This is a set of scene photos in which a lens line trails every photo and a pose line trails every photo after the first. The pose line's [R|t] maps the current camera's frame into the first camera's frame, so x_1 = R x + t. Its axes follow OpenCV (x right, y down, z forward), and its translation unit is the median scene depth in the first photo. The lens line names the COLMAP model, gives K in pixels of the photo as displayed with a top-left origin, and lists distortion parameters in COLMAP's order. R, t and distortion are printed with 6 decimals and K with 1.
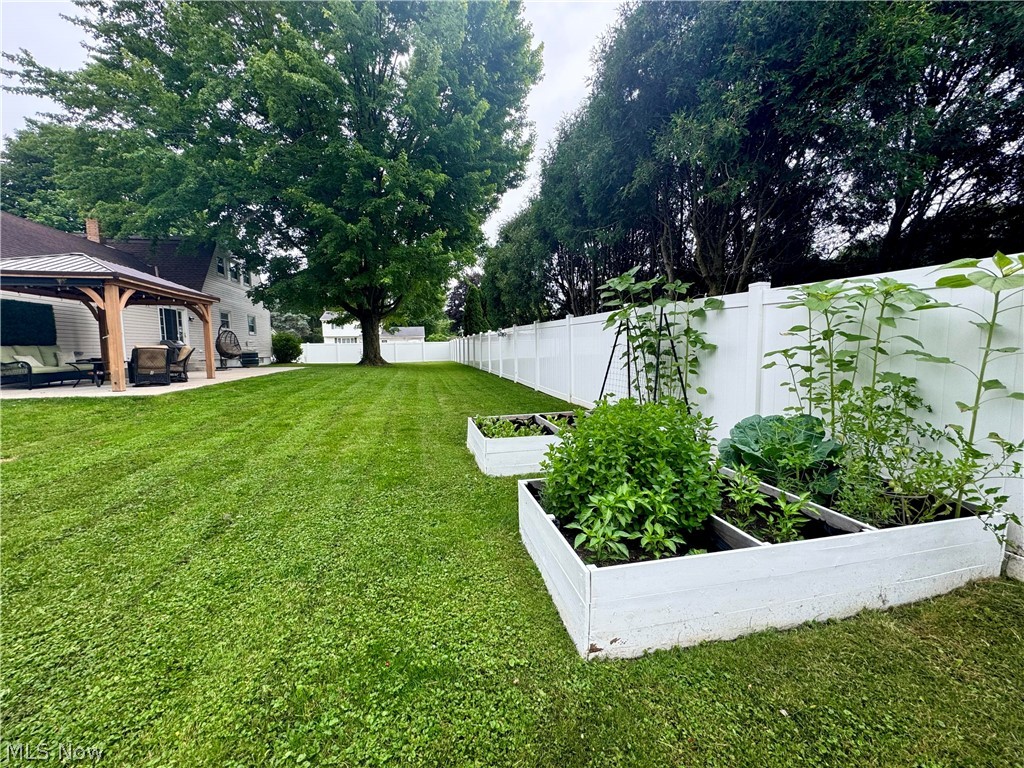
lens RADIAL K [[409.2, 0, 512.4], [0, 409.2, 381.7], [0, 0, 1]] dist [-0.000823, 0.000118]
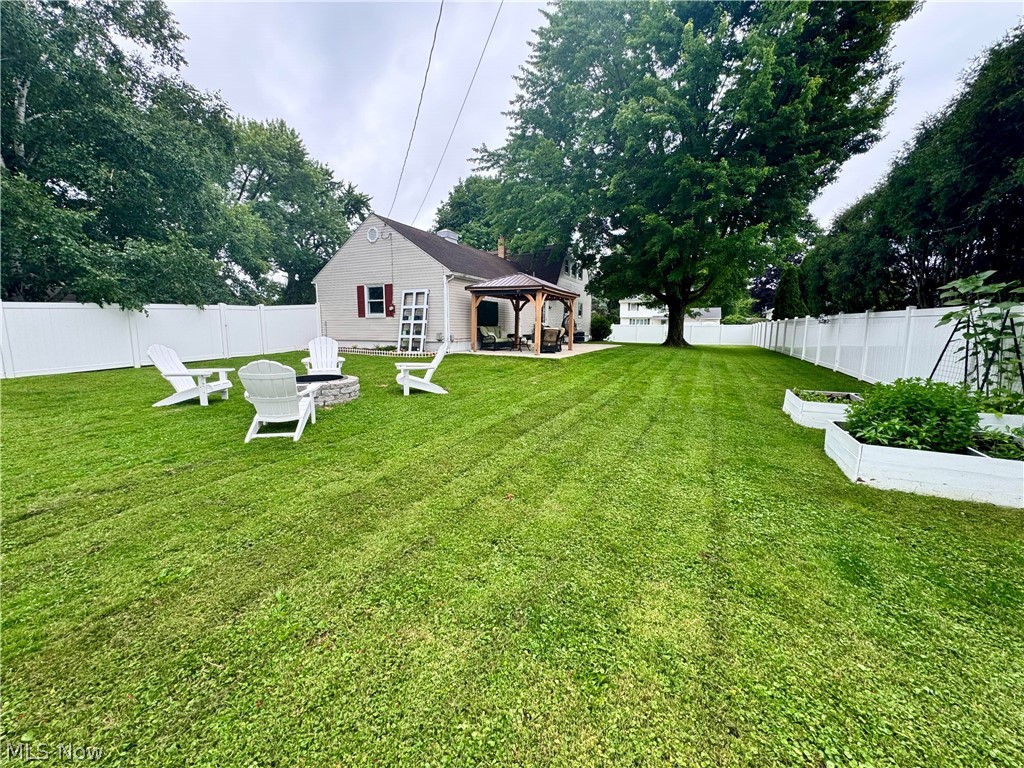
lens RADIAL K [[409.2, 0, 513.7], [0, 409.2, 382.1], [0, 0, 1]] dist [-0.000823, 0.000118]
pose [[0.786963, 0.102213, -0.608475, 0.001420], [-0.071994, 0.994658, 0.073973, 0.010241], [0.612786, -0.014407, 0.790118, -0.235031]]
